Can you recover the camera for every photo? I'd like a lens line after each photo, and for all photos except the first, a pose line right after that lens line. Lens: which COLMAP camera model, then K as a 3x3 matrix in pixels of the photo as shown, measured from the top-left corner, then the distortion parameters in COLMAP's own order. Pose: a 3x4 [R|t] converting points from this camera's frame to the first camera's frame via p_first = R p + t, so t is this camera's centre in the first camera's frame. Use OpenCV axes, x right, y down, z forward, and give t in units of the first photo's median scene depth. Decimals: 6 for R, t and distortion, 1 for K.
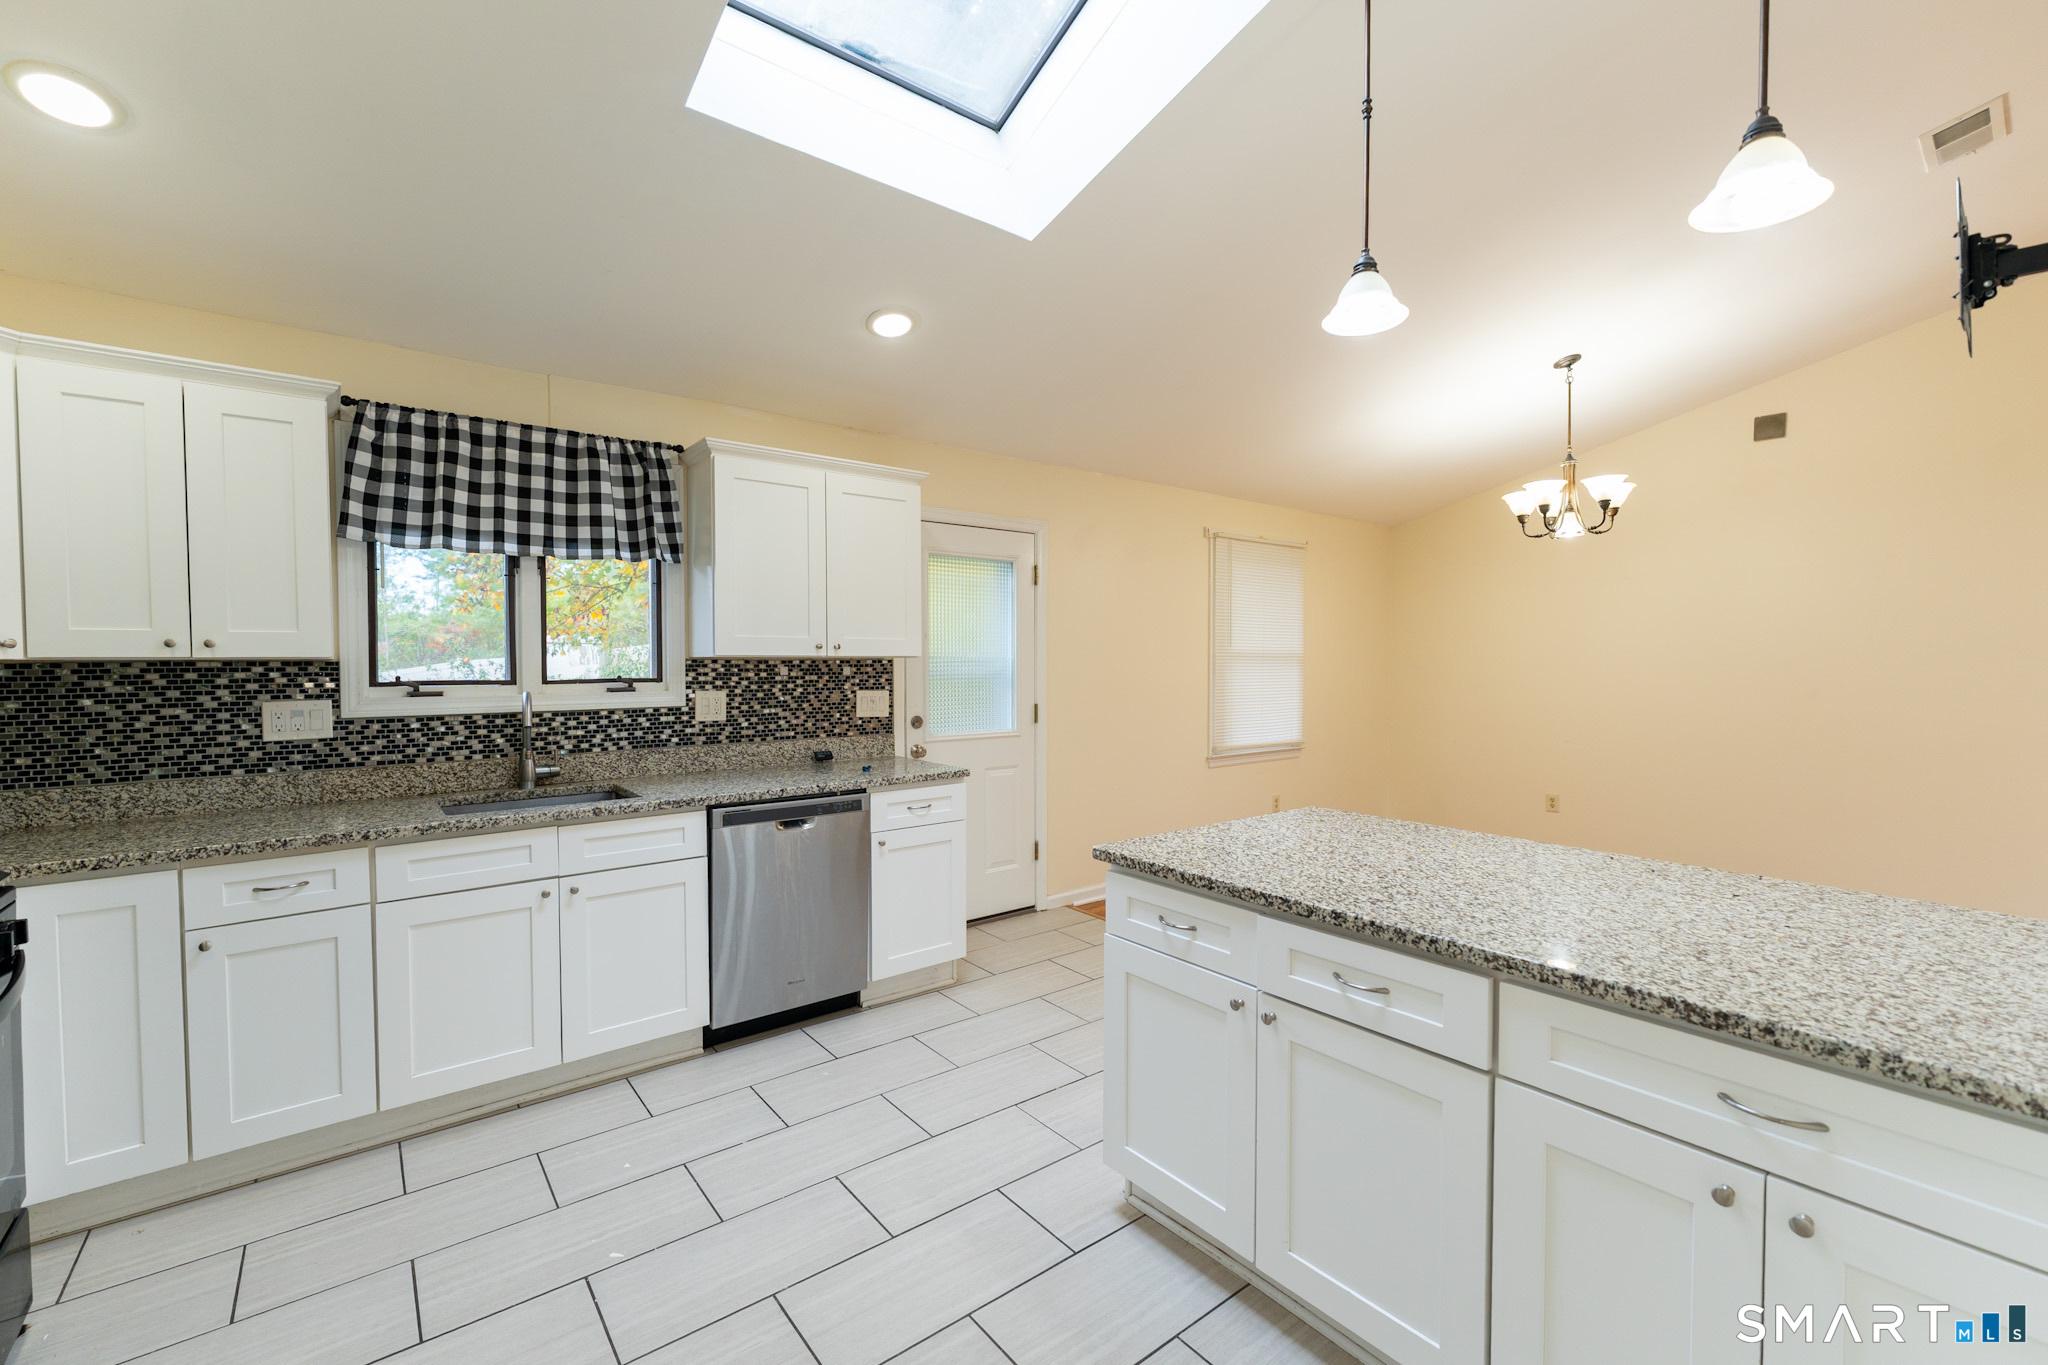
lens RADIAL K [[838.9, 0, 1025.5], [0, 838.9, 685.6], [0, 0, 1]] dist [0.001096, 0.000019]
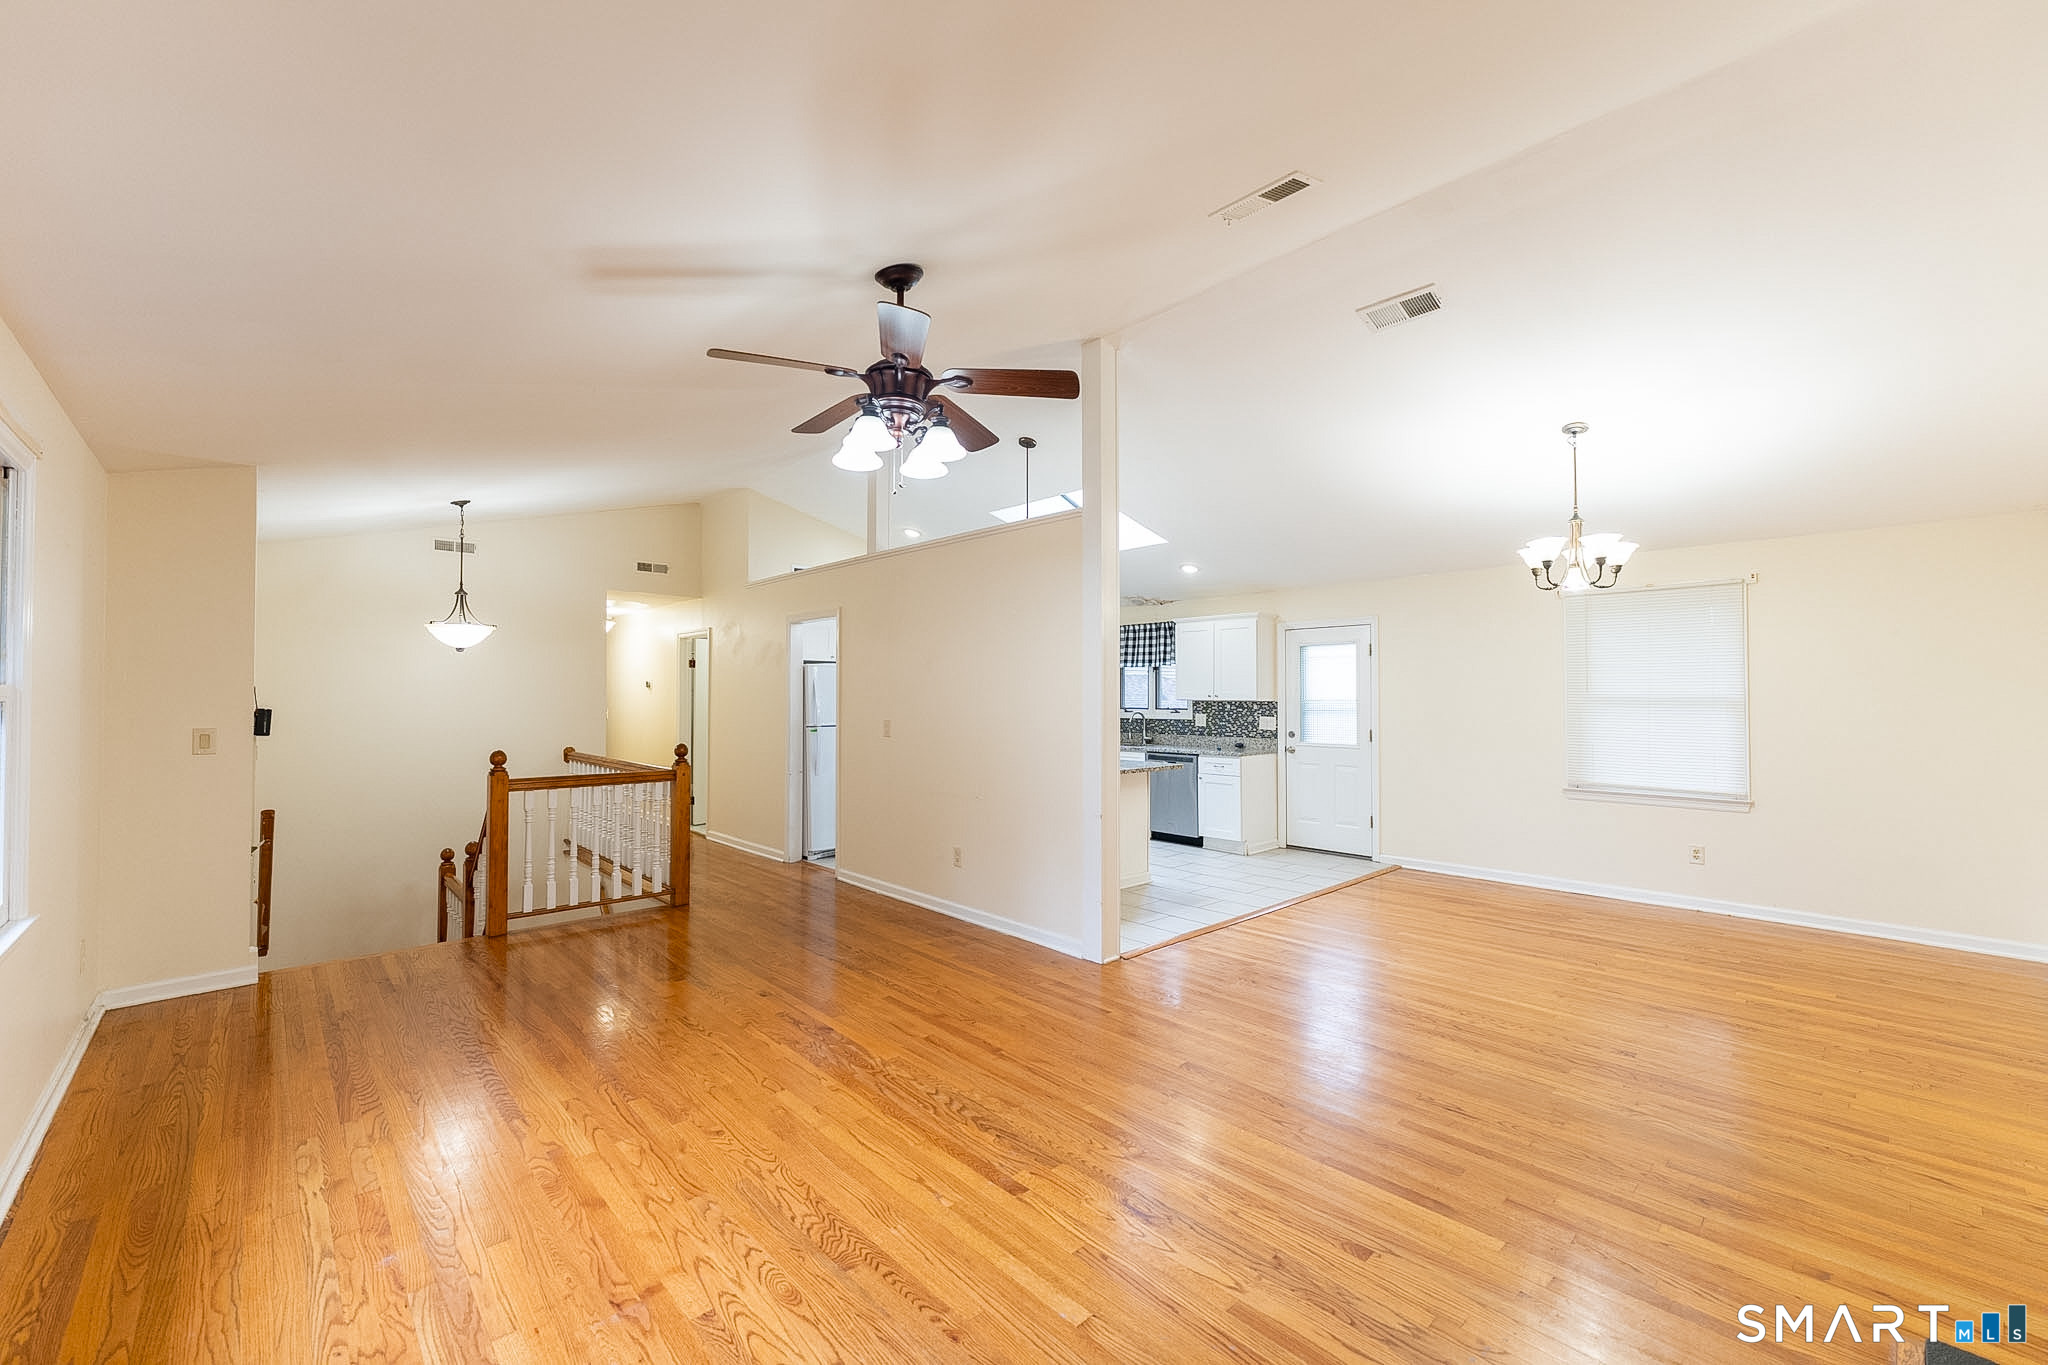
lens RADIAL K [[838.9, 0, 1027.1], [0, 838.9, 680.8], [0, 0, 1]] dist [0.001096, 0.000019]
pose [[0.066728, -0.015747, -0.997647, 1.967158], [-0.026218, 0.999503, -0.017529, -0.033221], [0.997427, 0.027326, 0.066282, 0.290687]]
